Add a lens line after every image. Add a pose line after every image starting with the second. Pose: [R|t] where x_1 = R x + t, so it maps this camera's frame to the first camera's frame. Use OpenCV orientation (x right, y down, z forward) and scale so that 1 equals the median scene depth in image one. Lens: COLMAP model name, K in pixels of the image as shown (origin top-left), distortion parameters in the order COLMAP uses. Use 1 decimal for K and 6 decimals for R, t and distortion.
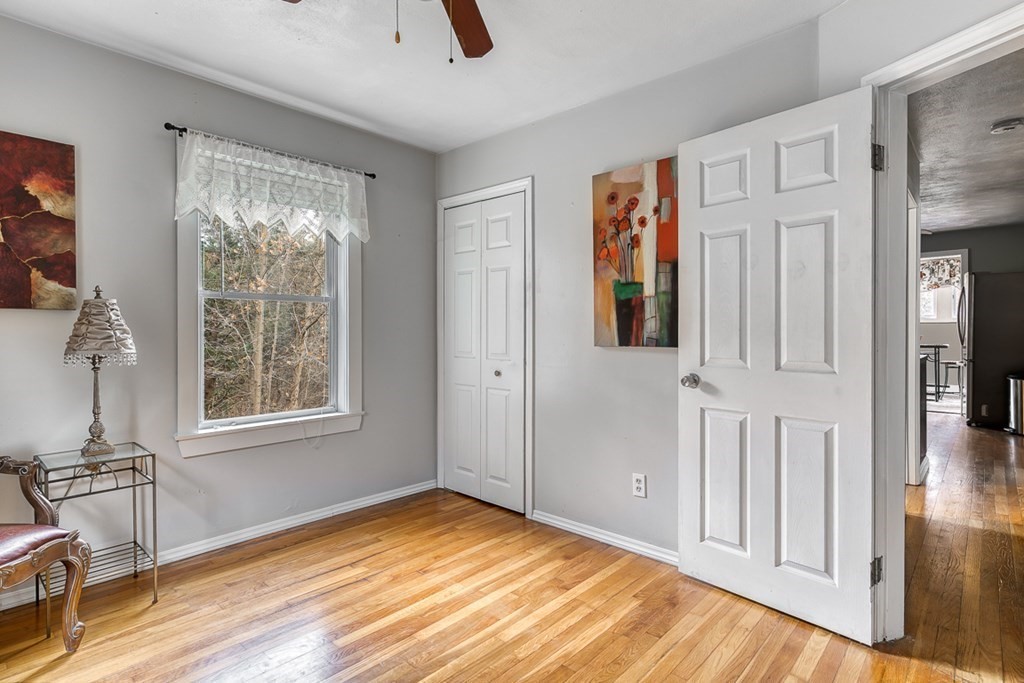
lens RADIAL K [[533.9, 0, 511.4], [0, 533.9, 331.4], [0, 0, 1]] dist [0.003293, 0.000527]
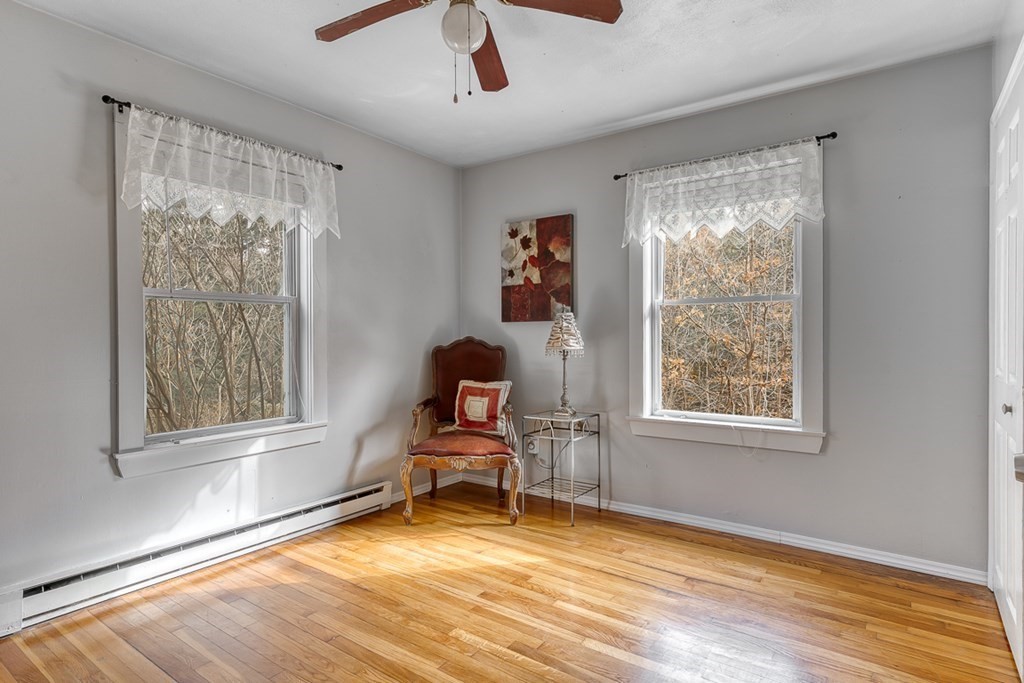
lens RADIAL K [[533.9, 0, 511.4], [0, 533.9, 331.4], [0, 0, 1]] dist [0.003293, 0.000527]
pose [[0.120278, -0.010472, -0.992685, 0.596349], [0.004312, 0.999940, -0.010026, 0.005196], [0.992731, -0.003075, 0.120316, 0.558853]]
